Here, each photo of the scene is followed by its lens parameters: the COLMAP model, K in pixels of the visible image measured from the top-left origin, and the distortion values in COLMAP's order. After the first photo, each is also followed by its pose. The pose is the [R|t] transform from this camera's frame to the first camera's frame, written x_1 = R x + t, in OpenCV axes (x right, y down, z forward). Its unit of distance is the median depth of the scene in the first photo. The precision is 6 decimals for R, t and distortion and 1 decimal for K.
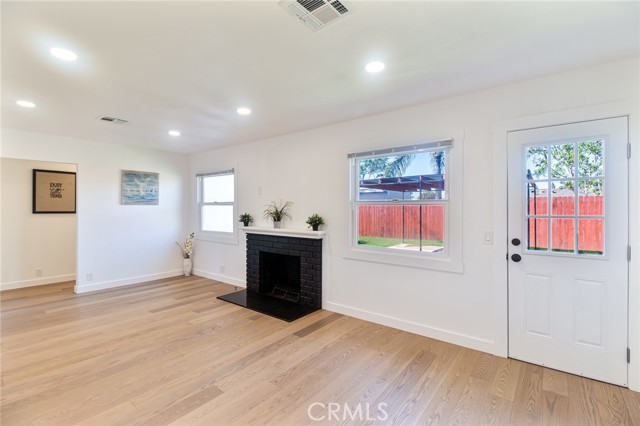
lens RADIAL K [[294.2, 0, 322.9], [0, 294.2, 207.9], [0, 0, 1]] dist [0.013634, -0.007264]
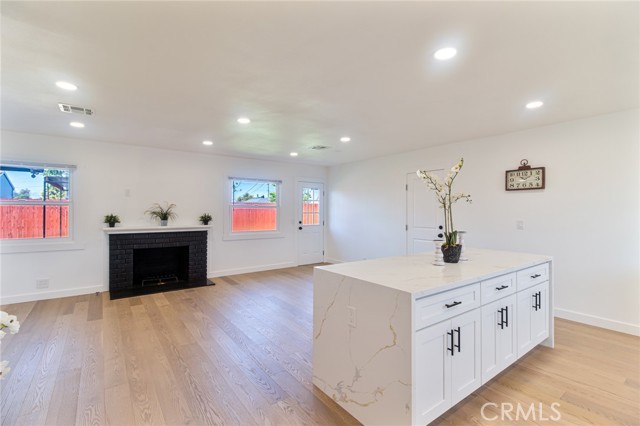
lens RADIAL K [[294.2, 0, 322.4], [0, 294.2, 210.3], [0, 0, 1]] dist [0.013634, -0.007264]
pose [[0.260782, 0.001415, 0.965397, -1.268655], [-0.006044, 0.999982, 0.000167, 0.000213], [-0.965379, -0.005878, 0.260786, 0.058434]]
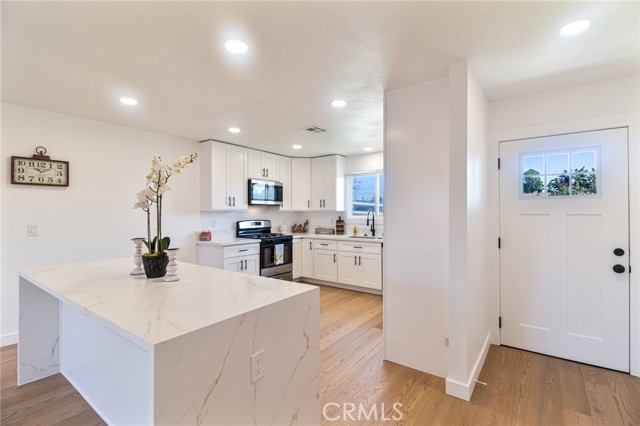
lens RADIAL K [[294.2, 0, 321.8], [0, 294.2, 213.2], [0, 0, 1]] dist [0.013634, -0.007264]
pose [[-0.999728, 0.002900, -0.023128, -0.847006], [0.002913, 0.999996, -0.000556, 0.003775], [0.023126, -0.000623, -0.999732, 0.475198]]
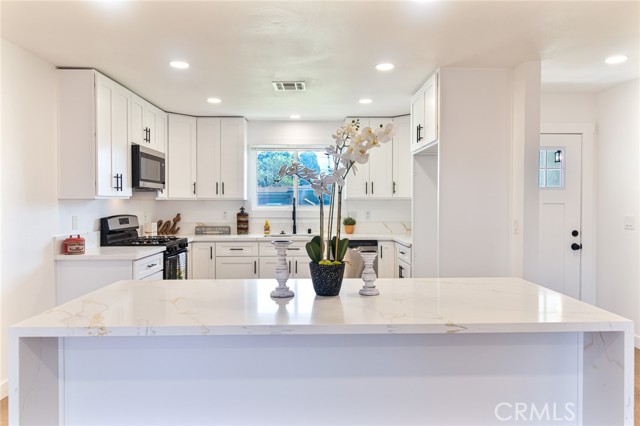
lens RADIAL K [[441.6, 0, 320.6], [0, 441.6, 207.3], [0, 0, 1]] dist [0.001457, -0.005670]
pose [[-0.777287, 0.009401, -0.629076, -0.226725], [0.003085, 0.999933, 0.011131, 0.002041], [0.629138, 0.006711, -0.777264, 0.358046]]
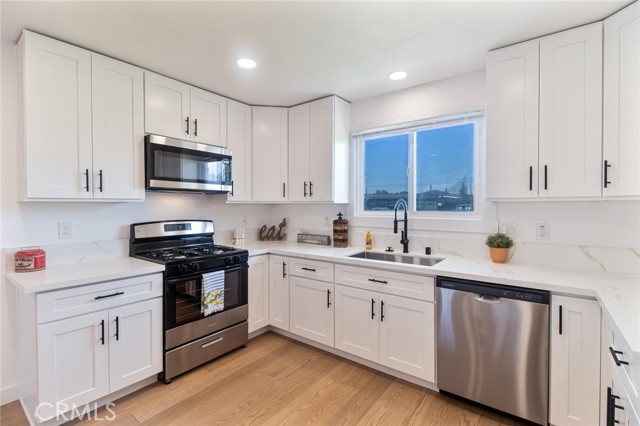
lens RADIAL K [[294.2, 0, 321.2], [0, 294.2, 210.1], [0, 0, 1]] dist [0.013634, -0.007264]
pose [[-0.999939, 0.001226, -0.010965, -0.910694], [0.001097, 0.999930, 0.011771, 0.001412], [0.010979, 0.011759, -0.999871, -0.194351]]
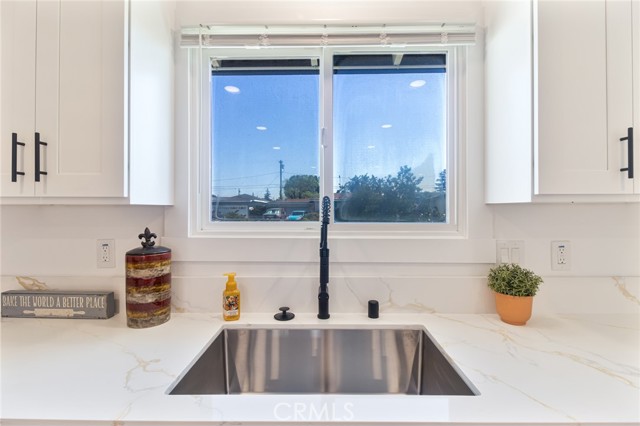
lens RADIAL K [[294.2, 0, 317.4], [0, 294.2, 207.8], [0, 0, 1]] dist [0.013634, -0.007264]
pose [[-0.807540, -0.000540, -0.589813, -0.933010], [0.004869, 0.999959, -0.007582, -0.001450], [0.589793, -0.008995, -0.807504, -0.645551]]
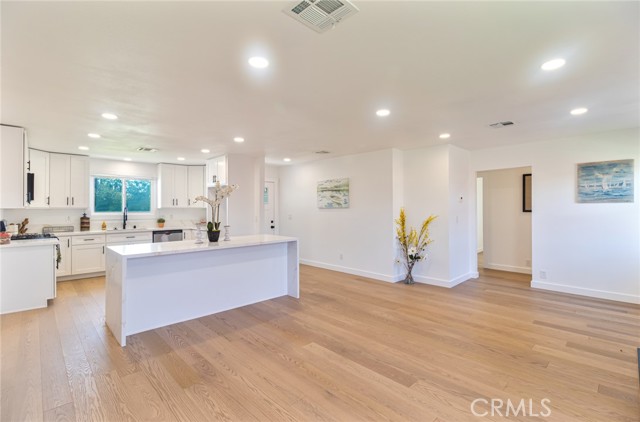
lens RADIAL K [[294.2, 0, 319.9], [0, 294.2, 208.2], [0, 0, 1]] dist [0.013634, -0.007264]
pose [[-0.143399, -0.000707, -0.989665, 0.400734], [0.006306, 0.999979, -0.001629, 0.000883], [0.989645, -0.006474, -0.143391, 0.467790]]
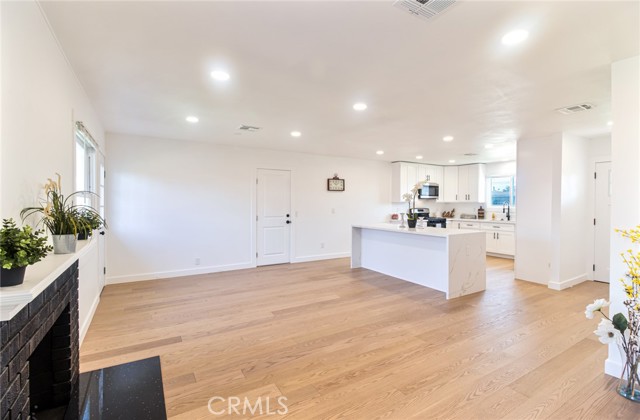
lens RADIAL K [[294.2, 0, 324.3], [0, 294.2, 204.8], [0, 0, 1]] dist [0.013634, -0.007264]
pose [[-0.937186, -0.003594, 0.348812, -0.660465], [-0.003012, 0.999993, 0.002210, 0.006972], [-0.348818, 0.001020, -0.937190, 1.355485]]
